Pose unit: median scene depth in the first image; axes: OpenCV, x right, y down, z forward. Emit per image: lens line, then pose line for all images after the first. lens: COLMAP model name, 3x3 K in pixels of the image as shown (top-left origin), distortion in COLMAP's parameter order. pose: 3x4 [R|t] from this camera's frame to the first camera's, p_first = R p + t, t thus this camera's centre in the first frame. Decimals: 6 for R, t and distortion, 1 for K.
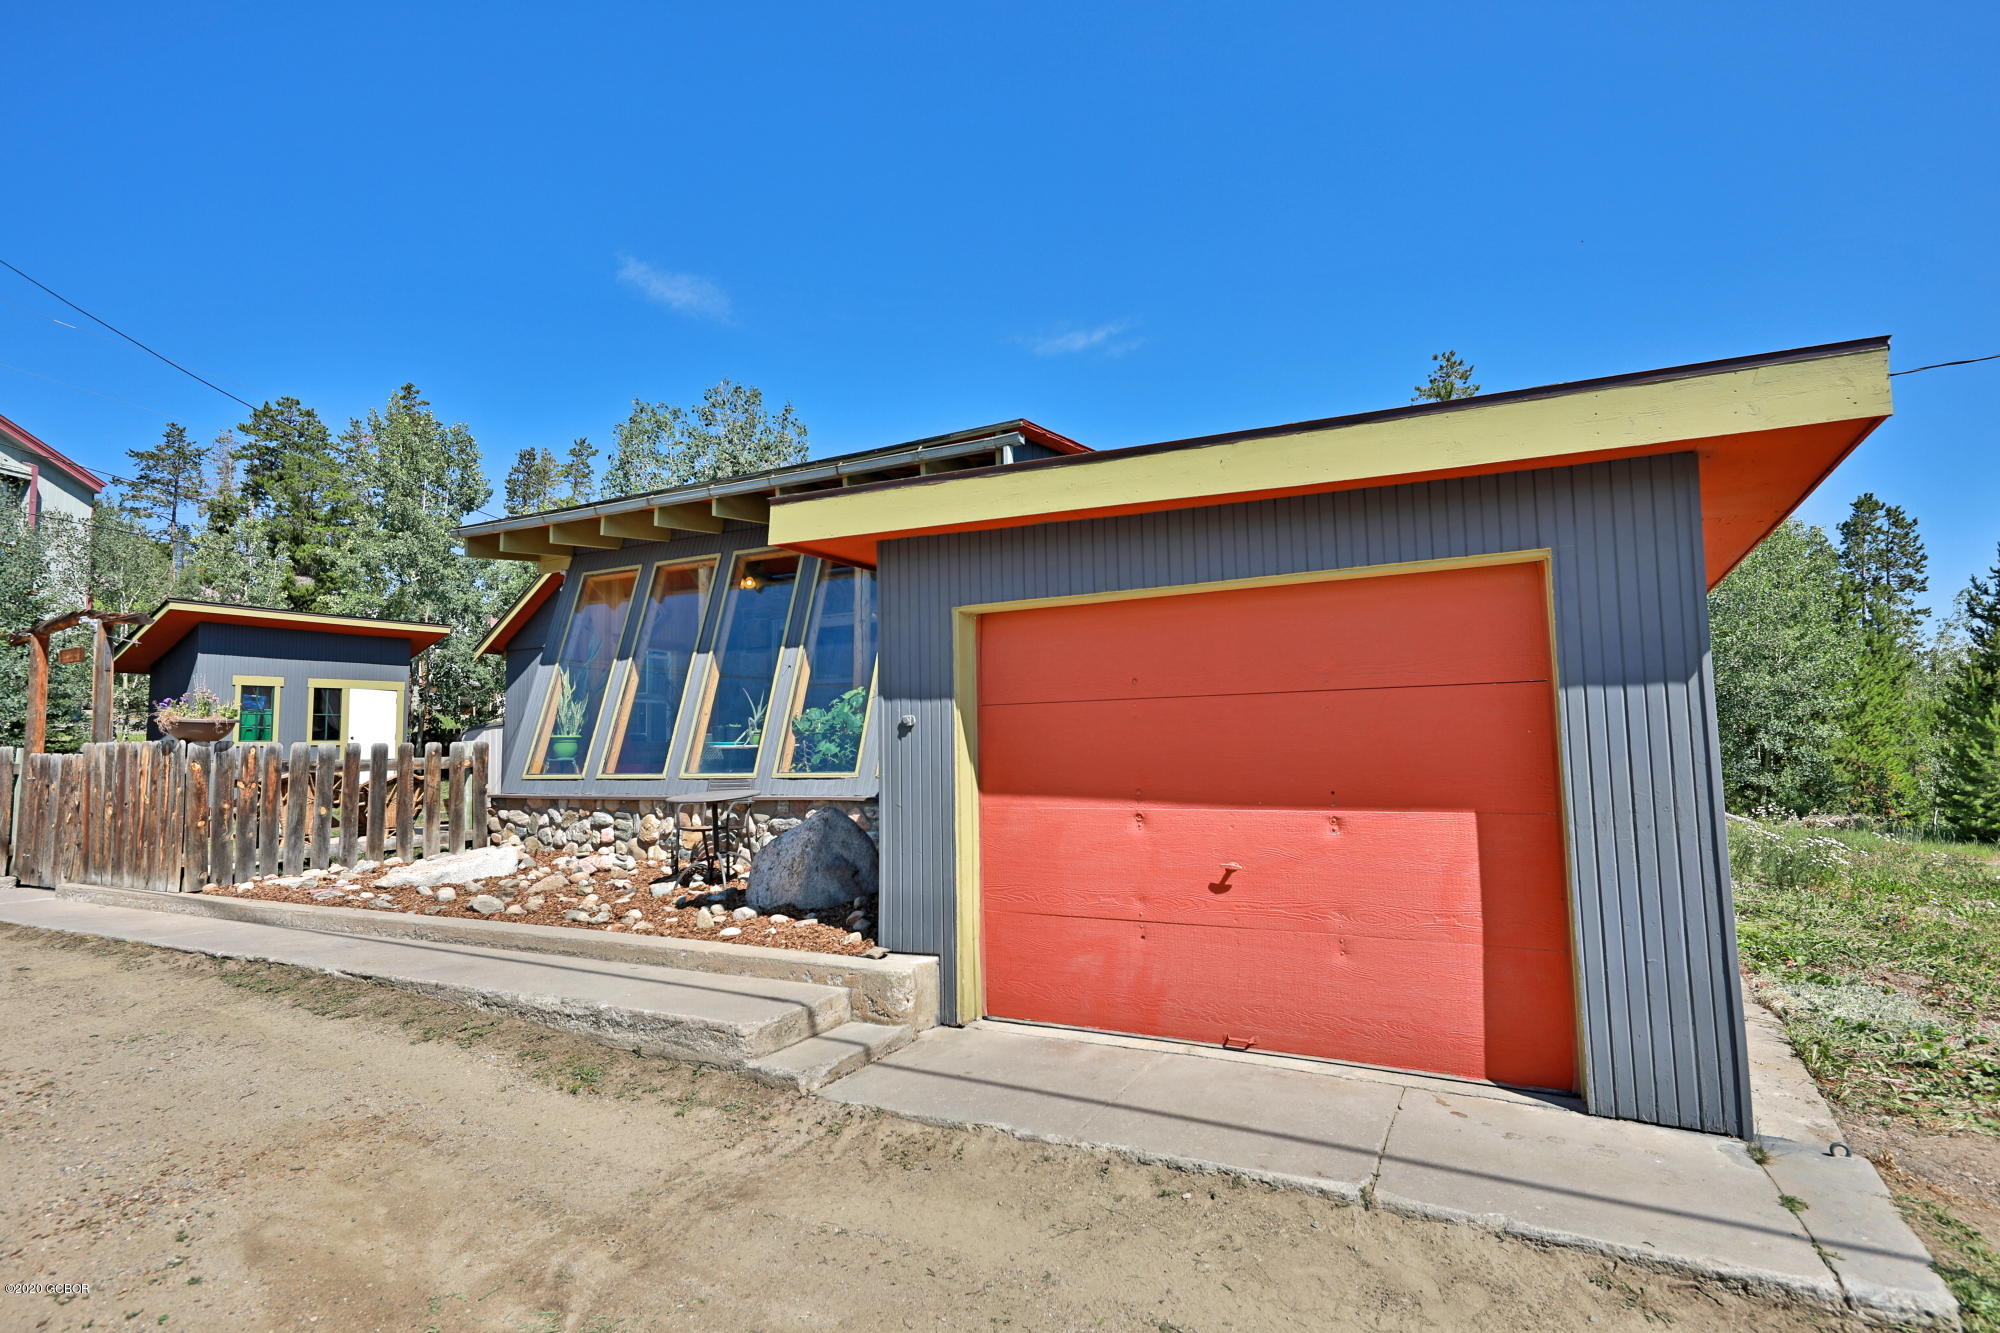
lens RADIAL K [[980.2, 0, 1000.0], [0, 980.2, 666.5], [0, 0, 1]] dist [0.020831, -0.000577]
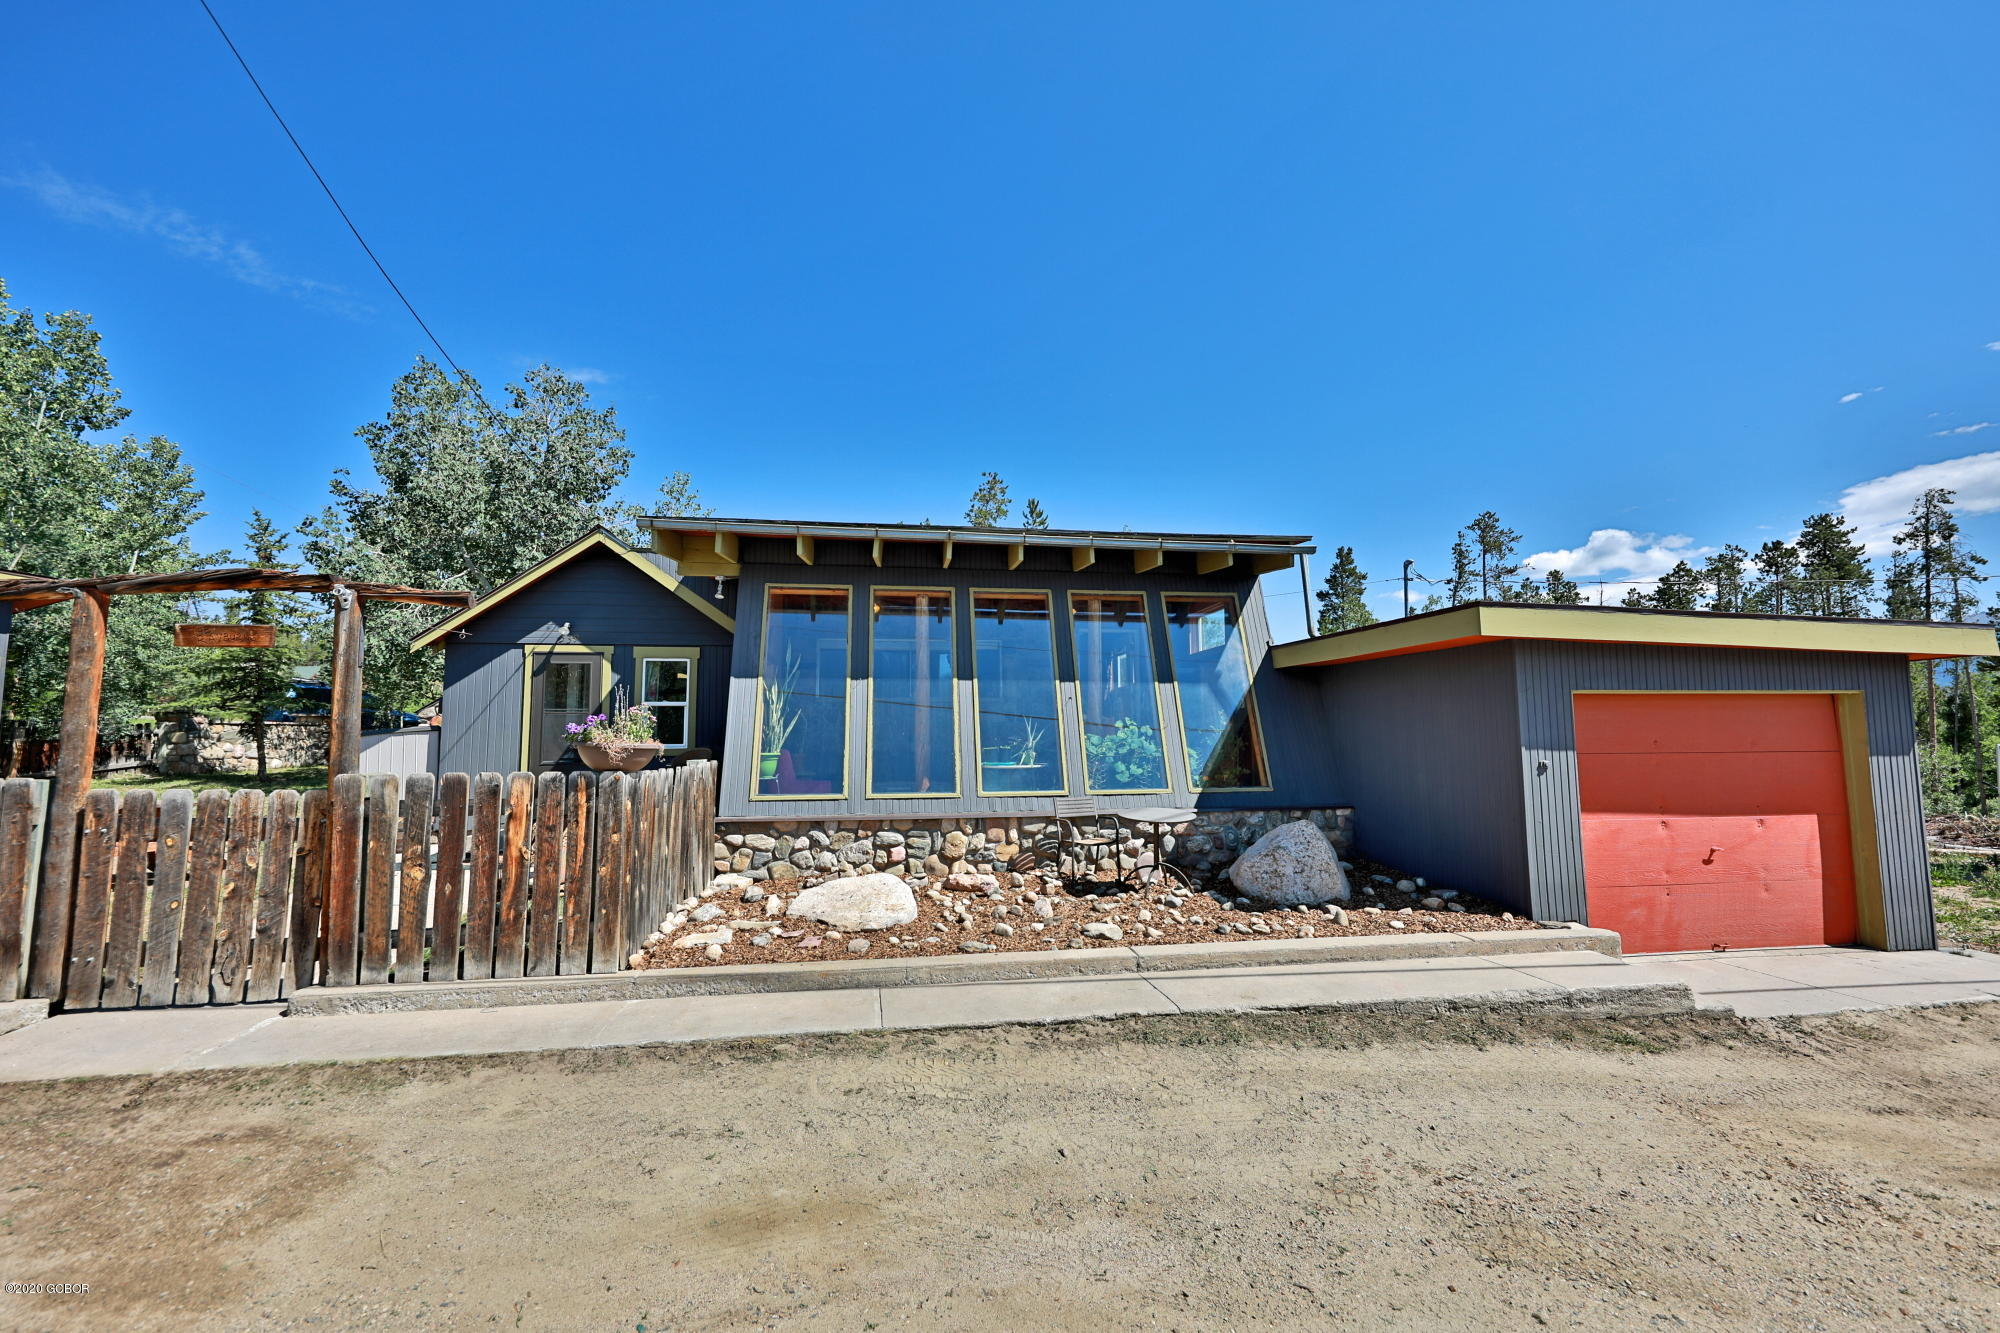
lens RADIAL K [[772.9, 0, 999.0], [0, 772.9, 677.4], [0, 0, 1]] dist [0.020496, -0.008650]
pose [[0.807844, 0.057247, 0.586610, -0.853914], [-0.059199, 0.998120, -0.015881, -0.004297], [-0.586416, -0.021897, 0.809714, 0.318475]]
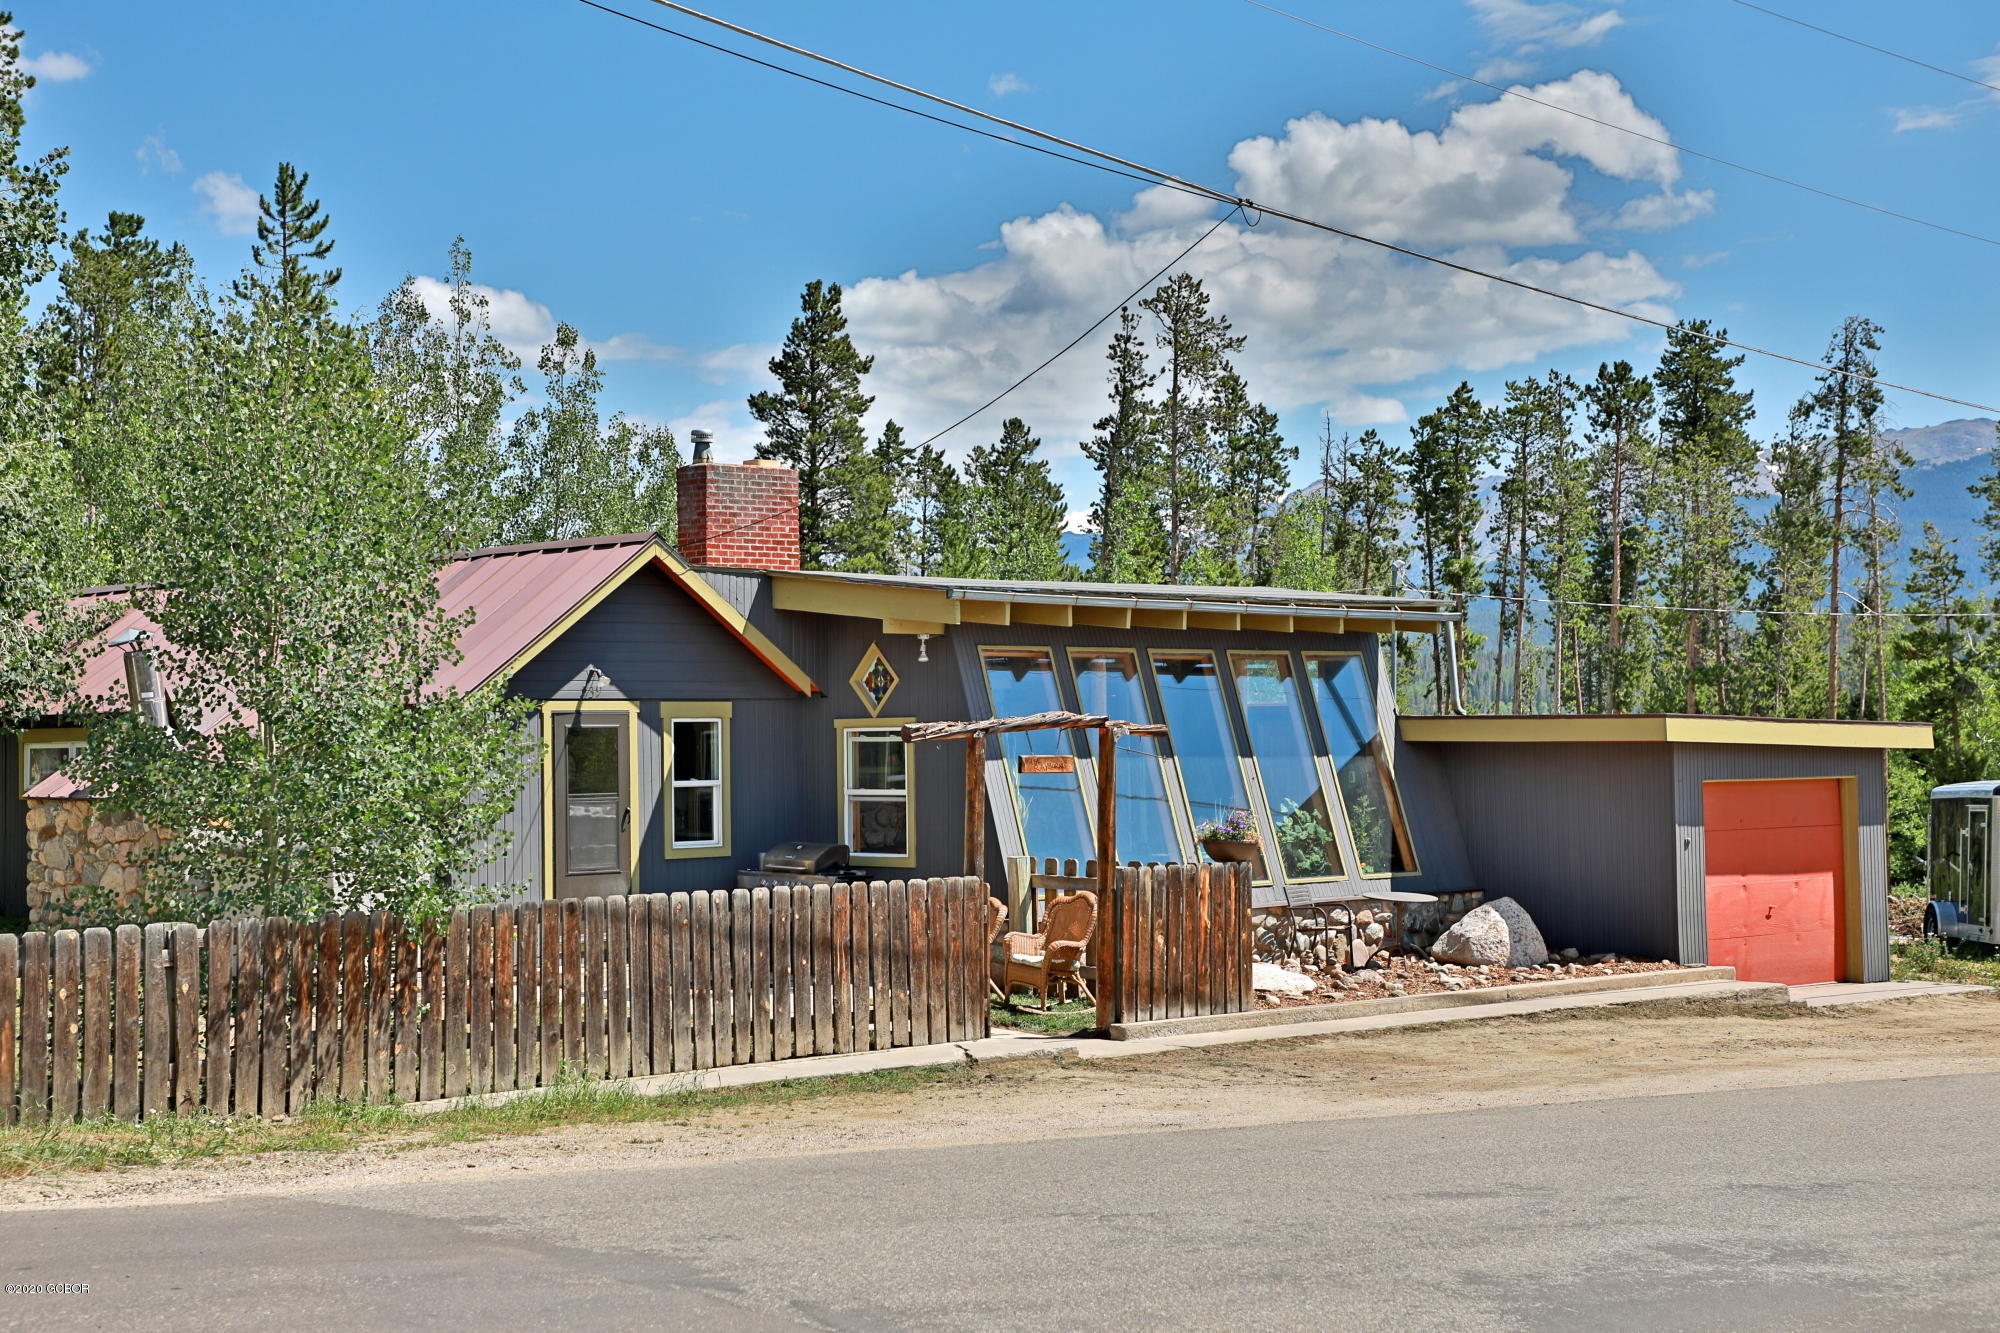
lens RADIAL K [[2971.7, 0, 1000.0], [0, 2971.7, 666.5], [0, 0, 1]] dist [0.224520, -0.064387]
pose [[0.318453, 0.037667, 0.947190, -3.436381], [-0.074195, 0.997135, -0.014709, -0.053277], [-0.945031, -0.065592, 0.320335, 0.260074]]
